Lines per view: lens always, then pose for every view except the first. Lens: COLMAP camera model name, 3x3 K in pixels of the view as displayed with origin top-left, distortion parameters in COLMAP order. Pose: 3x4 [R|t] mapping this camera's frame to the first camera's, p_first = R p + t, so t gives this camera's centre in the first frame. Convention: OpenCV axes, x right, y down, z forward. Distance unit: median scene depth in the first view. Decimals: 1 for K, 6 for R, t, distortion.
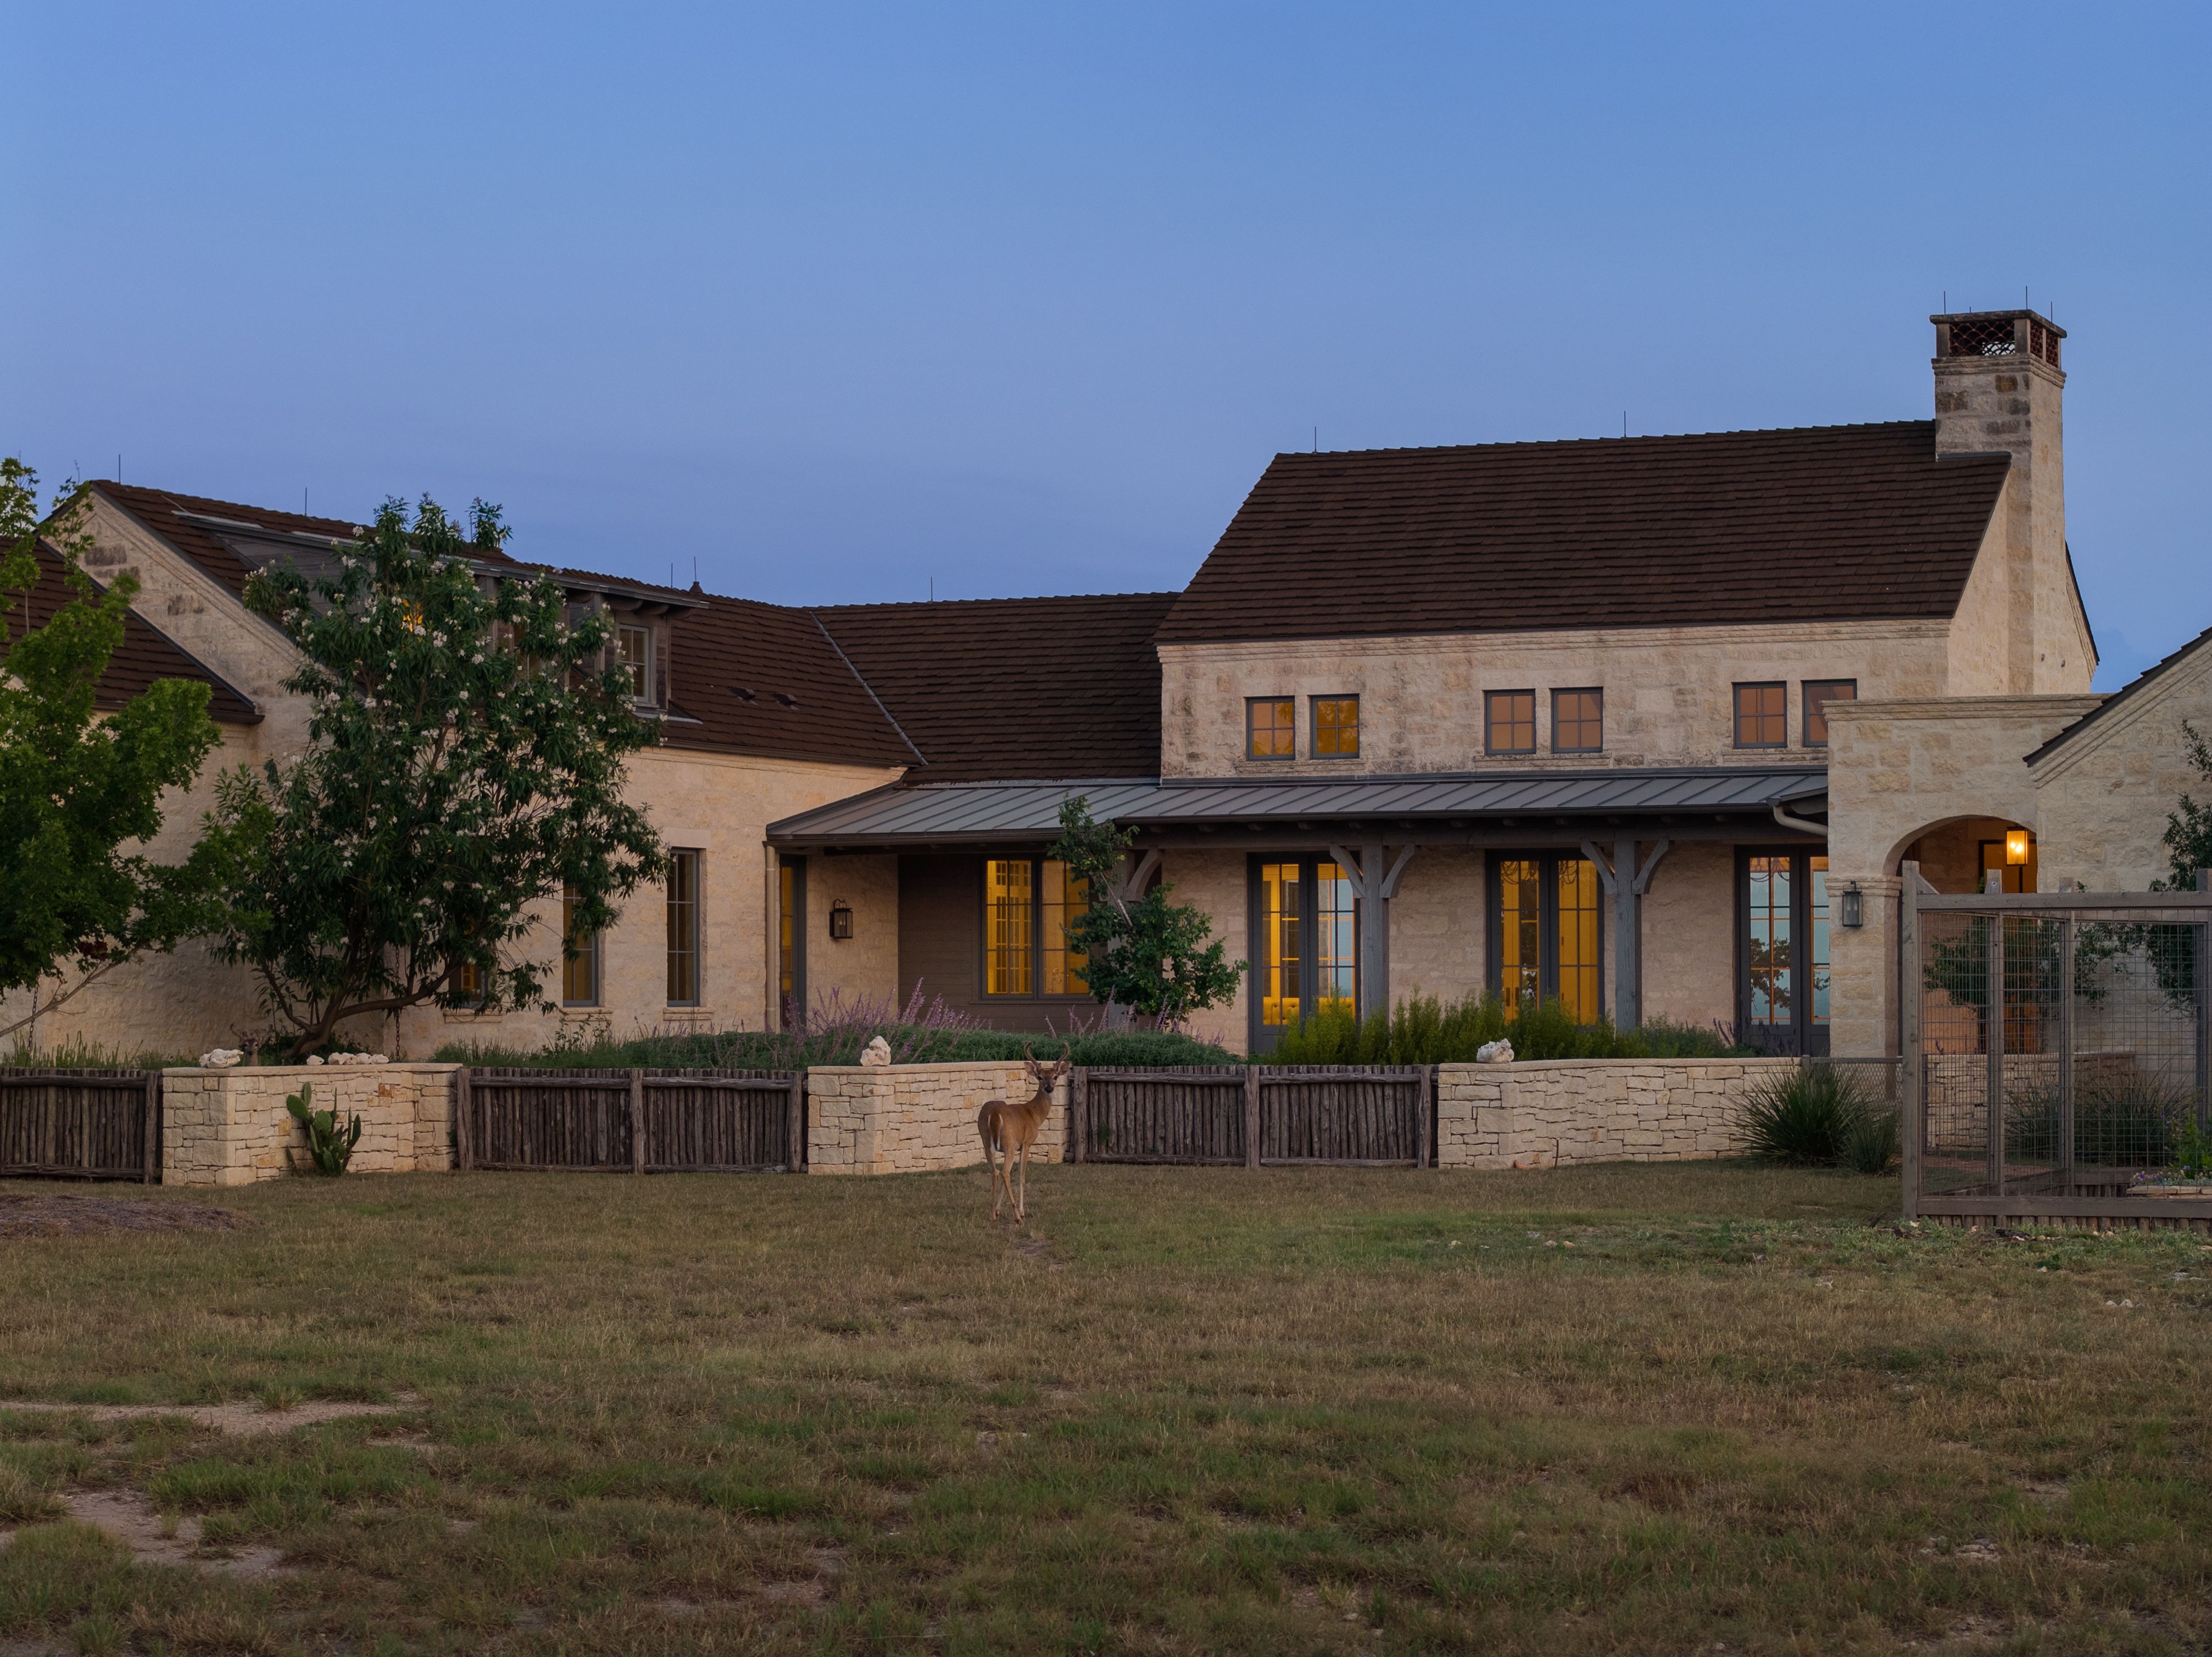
lens RADIAL K [[4526.6, 0, 1106.0], [0, 4526.6, 828.5], [0, 0, 1]] dist [-0.339436, 2.728025]
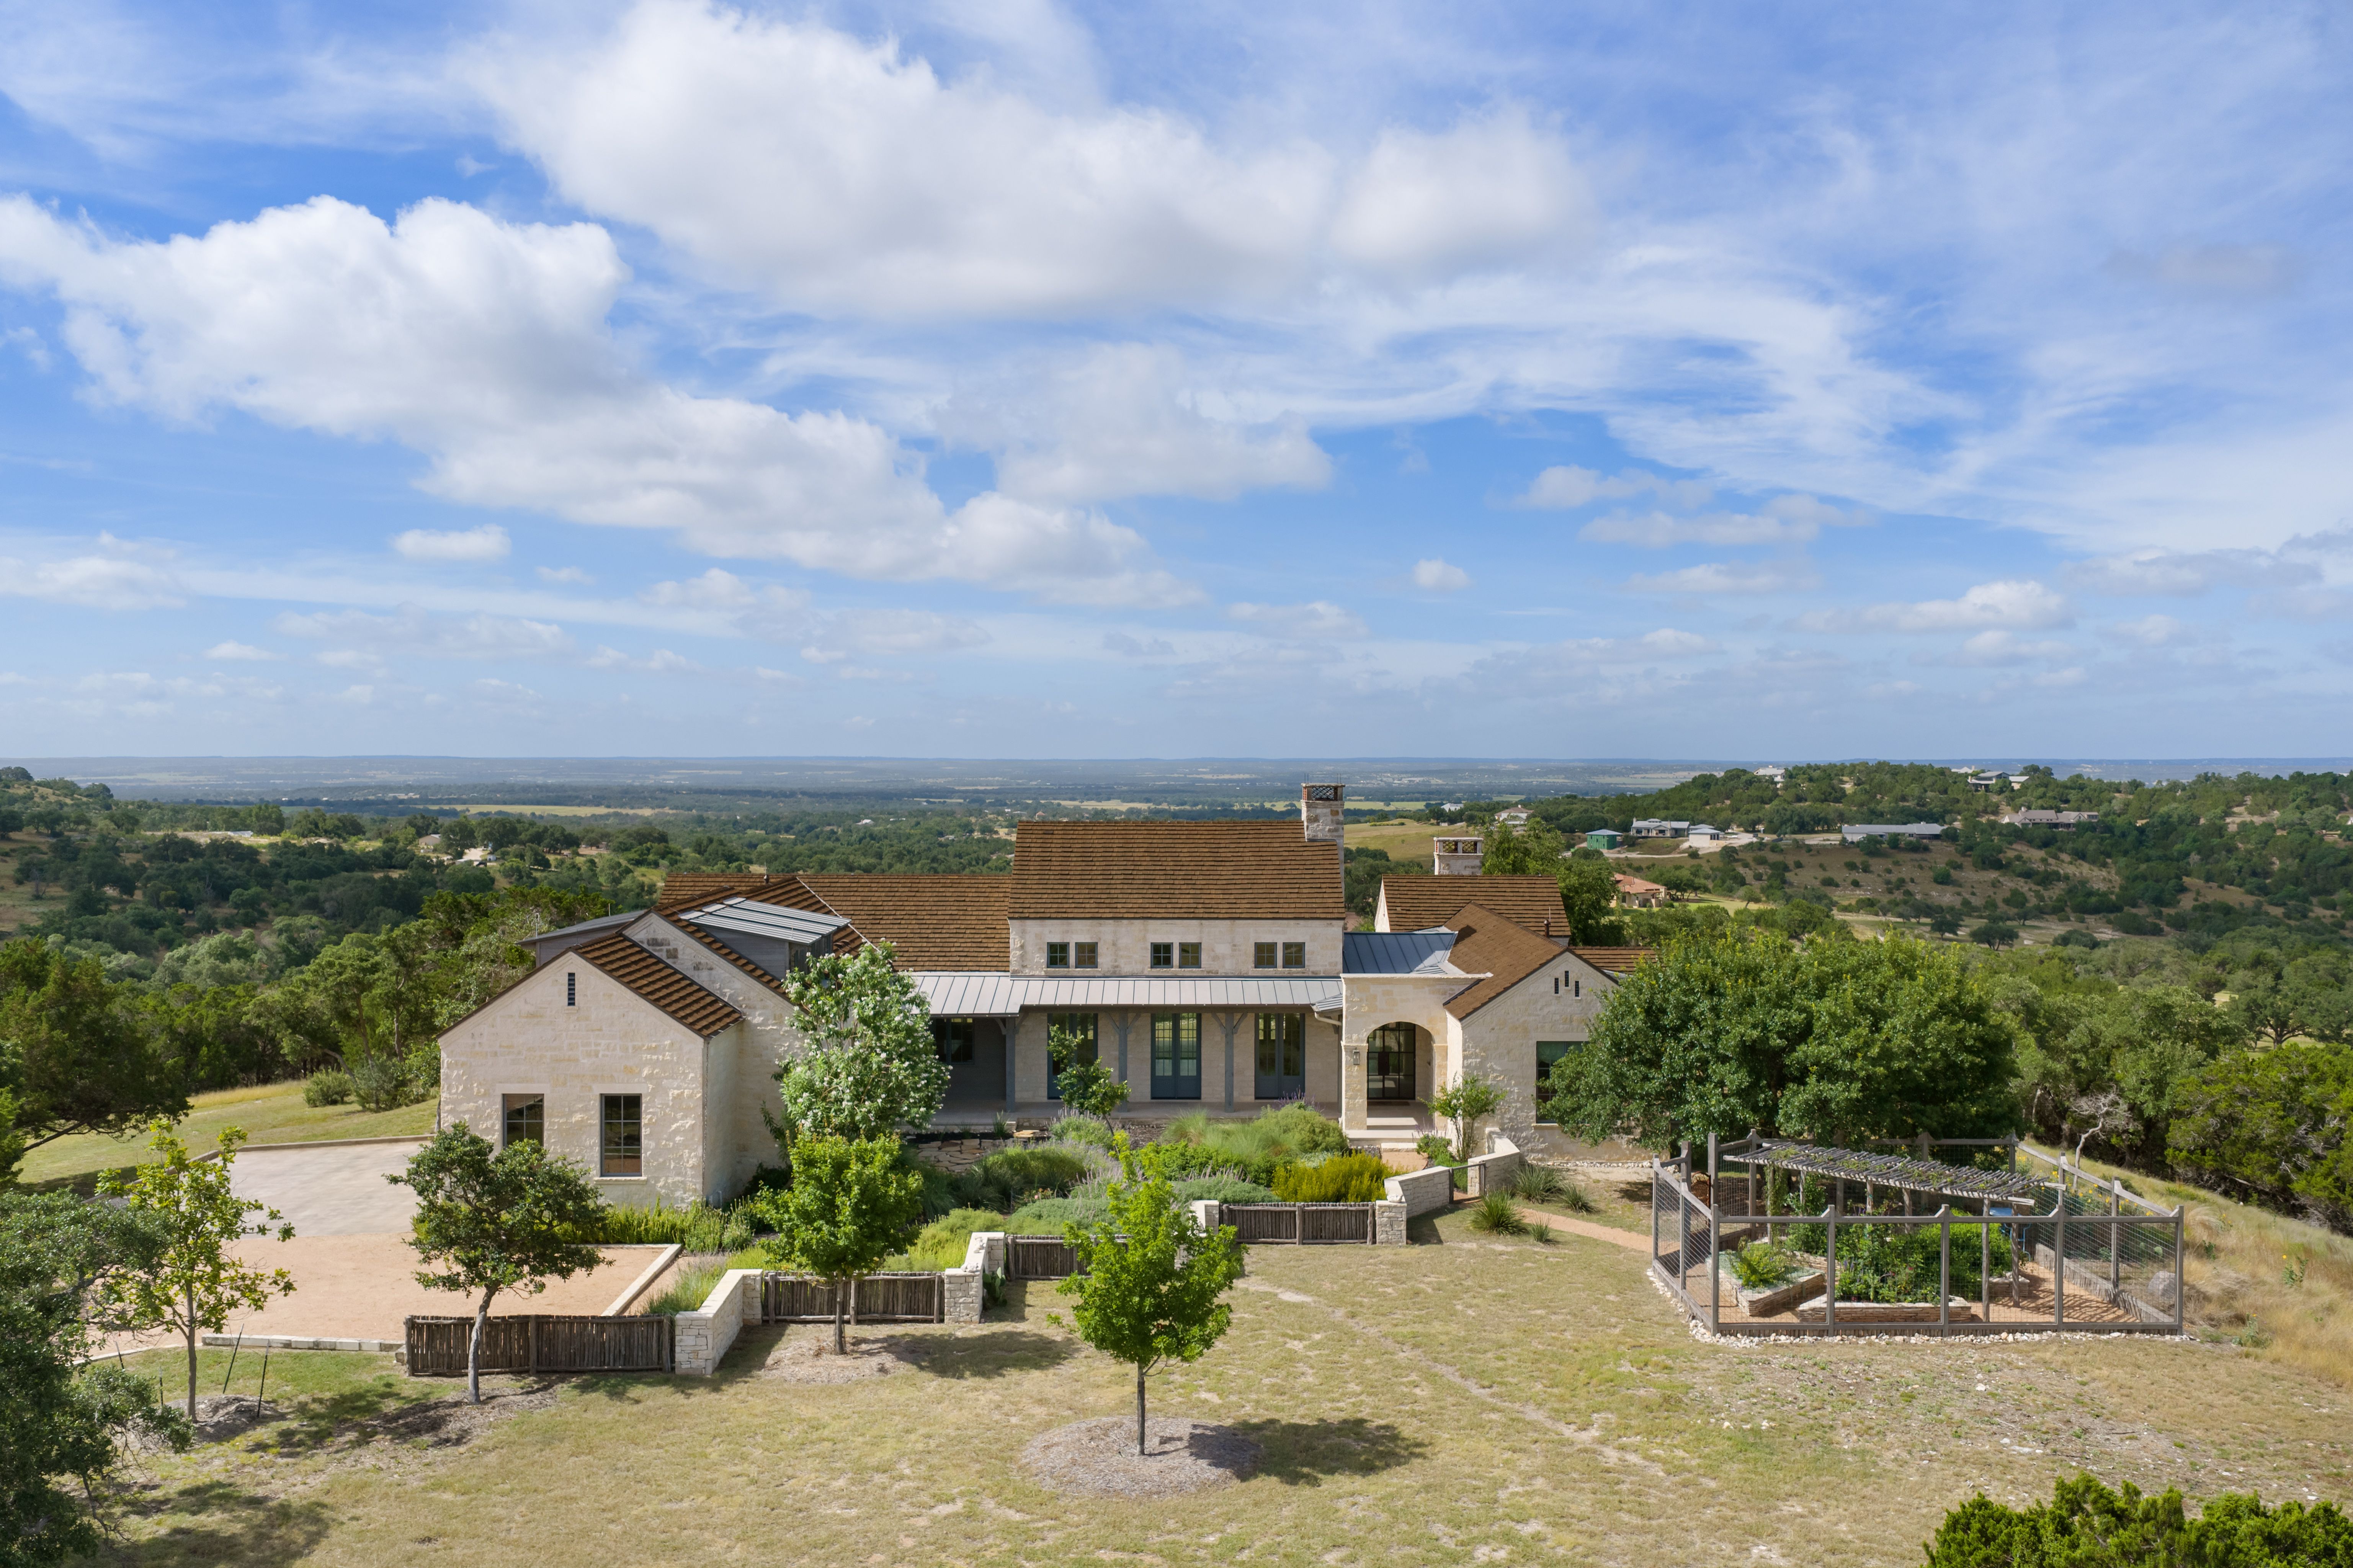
lens RADIAL K [[1970.6, 0, 1176.5], [0, 1970.6, 784.0], [0, 0, 1]] dist [0.013142, -0.000754]
pose [[0.909770, -0.003281, 0.415100, -0.357693], [-0.017678, 0.998755, 0.046637, -0.170863], [-0.414737, -0.049767, 0.908579, 0.016957]]
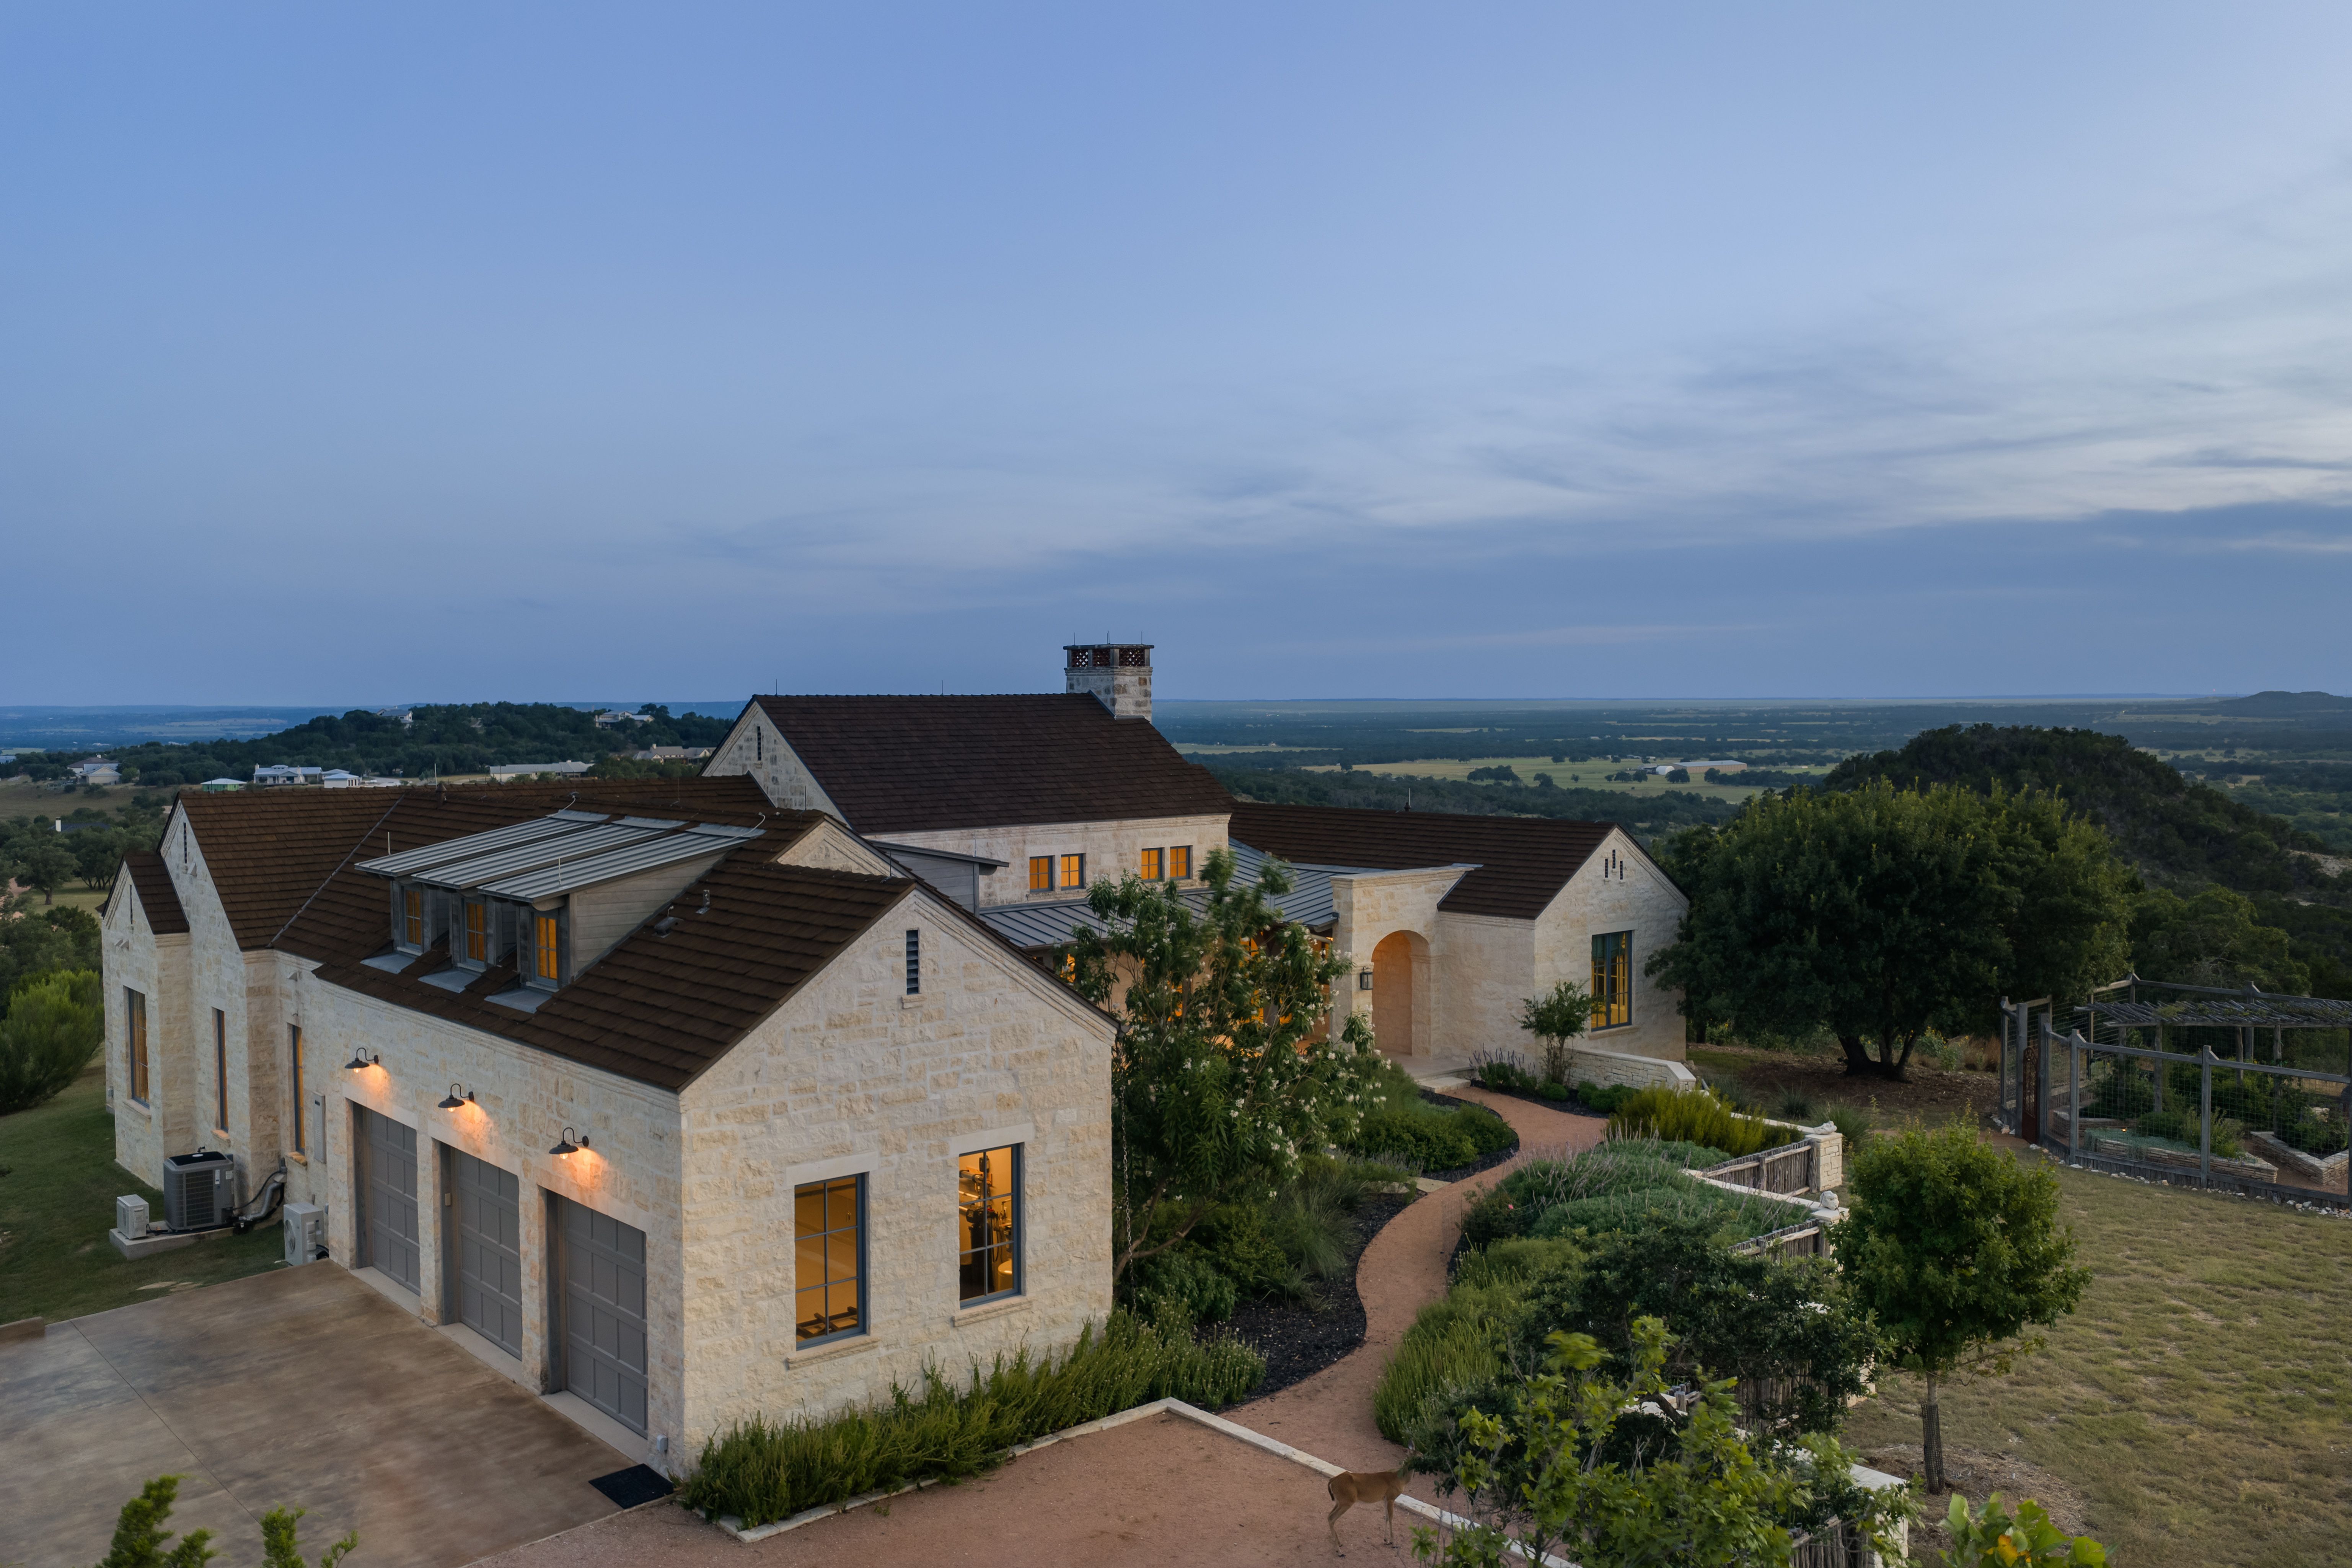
lens RADIAL K [[1969.6, 0, 1176.0], [0, 1969.6, 784.0], [0, 0, 1]] dist [0.013142, -0.000754]
pose [[0.427204, -0.040699, 0.903239, -0.604499], [-0.027551, 0.997937, 0.057997, -0.107915], [-0.903736, -0.049662, 0.425201, 0.628610]]
